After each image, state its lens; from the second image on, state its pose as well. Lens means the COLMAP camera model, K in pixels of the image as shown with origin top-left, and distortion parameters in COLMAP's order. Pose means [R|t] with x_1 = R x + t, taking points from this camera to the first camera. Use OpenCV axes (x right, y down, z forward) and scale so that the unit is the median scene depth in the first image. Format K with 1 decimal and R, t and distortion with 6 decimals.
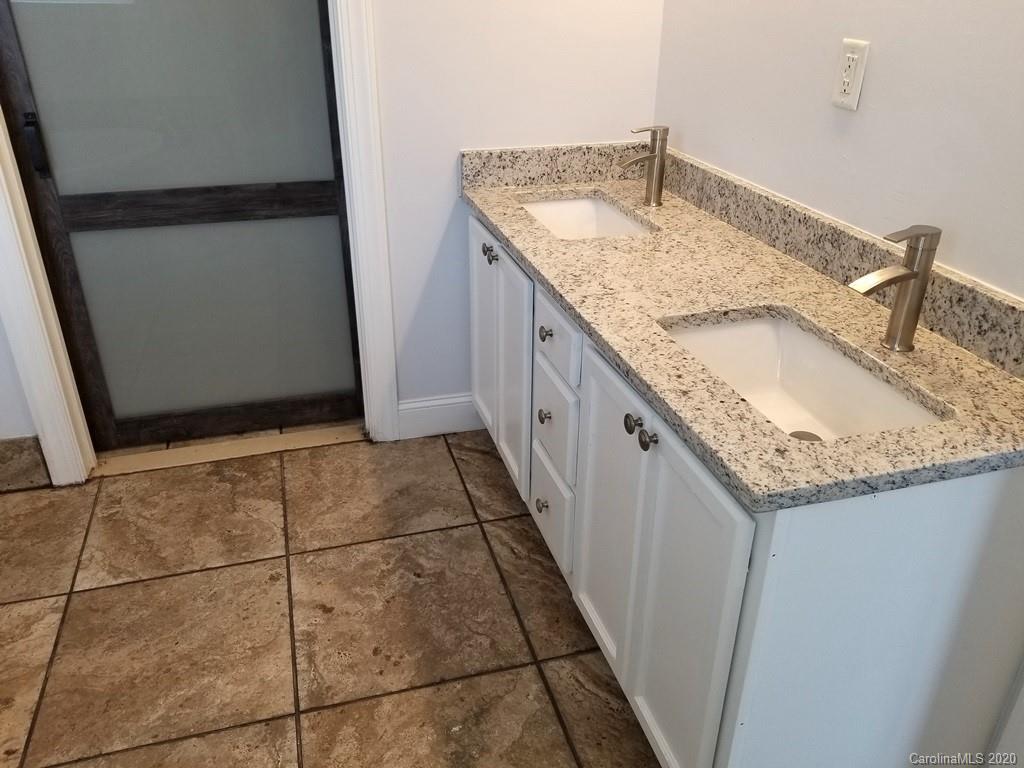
lens RADIAL K [[790.9, 0, 509.7], [0, 790.9, 380.4], [0, 0, 1]] dist [0.010602, -0.006694]
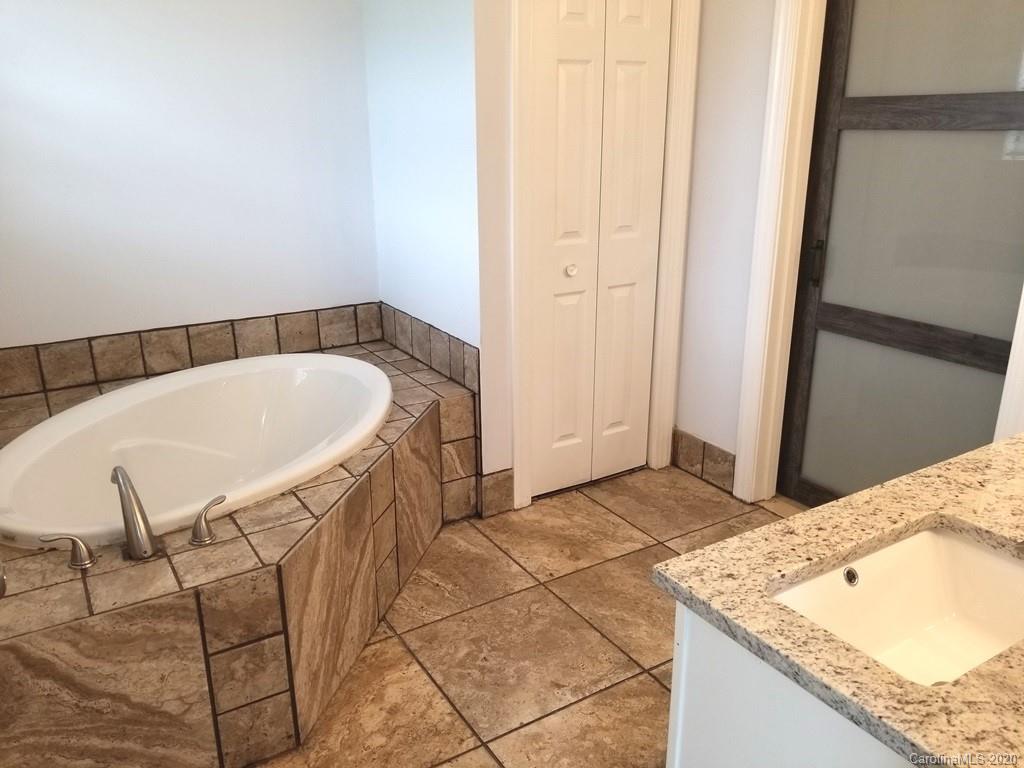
lens RADIAL K [[790.9, 0, 508.5], [0, 790.9, 385.5], [0, 0, 1]] dist [0.010602, -0.006694]
pose [[0.270736, 0.292844, -0.917030, 0.765876], [-0.430236, 0.888982, 0.156868, -0.122138], [0.861161, 0.352070, 0.366672, 0.135510]]
